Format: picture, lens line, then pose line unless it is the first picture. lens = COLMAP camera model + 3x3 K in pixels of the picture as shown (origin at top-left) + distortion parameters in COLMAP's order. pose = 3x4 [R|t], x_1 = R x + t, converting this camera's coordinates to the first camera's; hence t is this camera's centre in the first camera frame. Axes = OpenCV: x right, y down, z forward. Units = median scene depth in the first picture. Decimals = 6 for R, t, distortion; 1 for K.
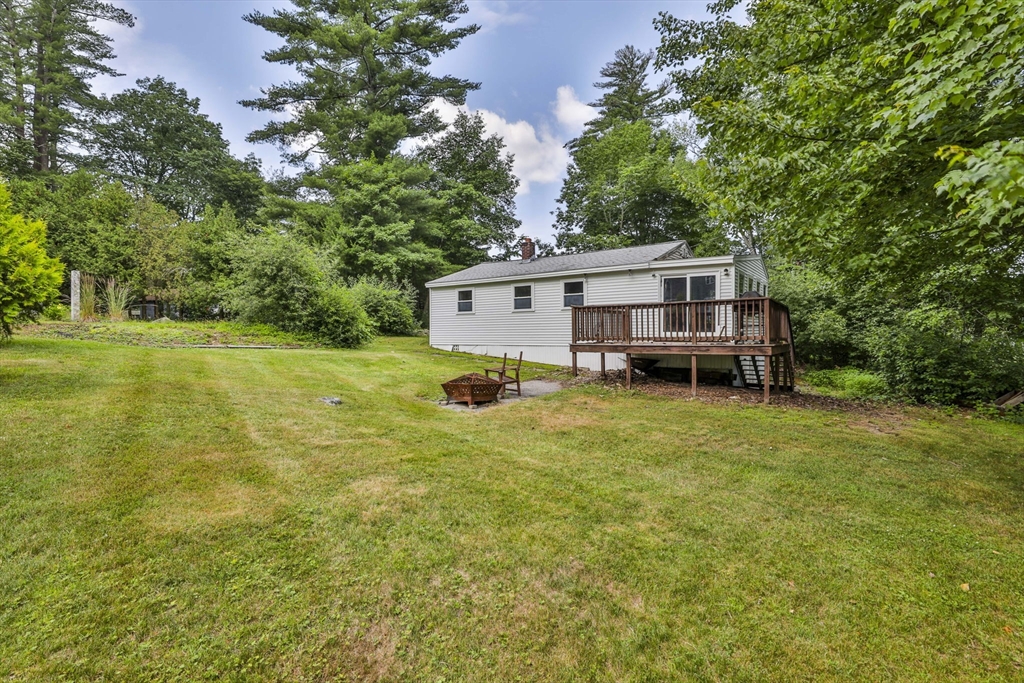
lens RADIAL K [[501.5, 0, 507.9], [0, 501.5, 348.3], [0, 0, 1]] dist [0.000121, -0.000112]
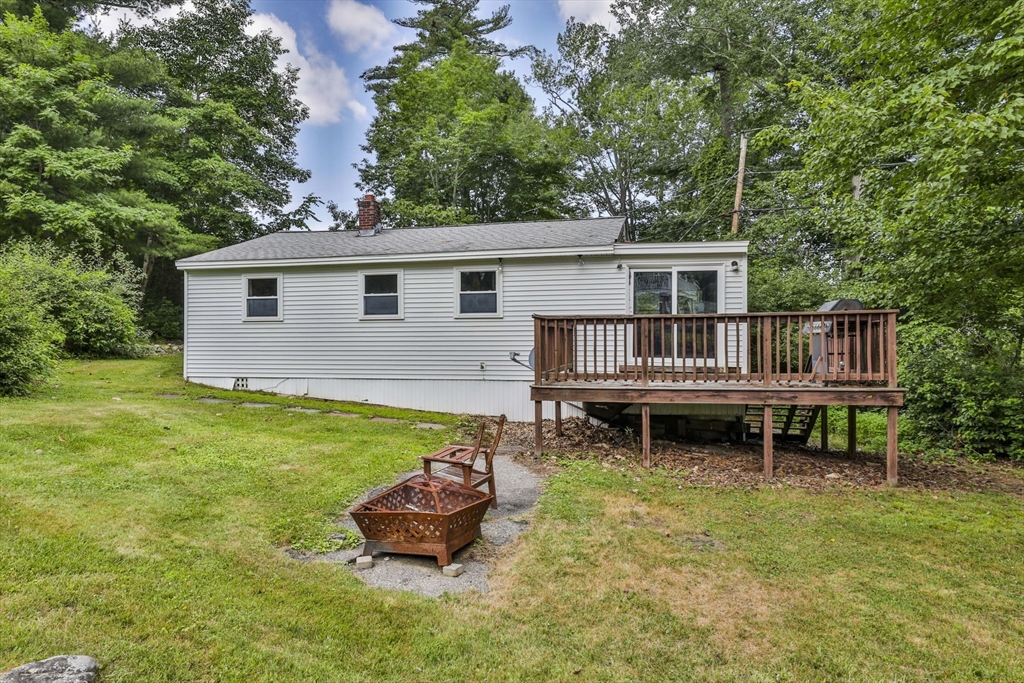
lens RADIAL K [[651.0, 0, 512.0], [0, 651.0, 341.5], [0, 0, 1]] dist [-0.001050, 0.028287]
pose [[0.920084, 0.000869, 0.391720, -0.084966], [0.009541, 0.999651, -0.024629, -0.019601], [-0.391605, 0.026398, 0.919755, 0.181099]]
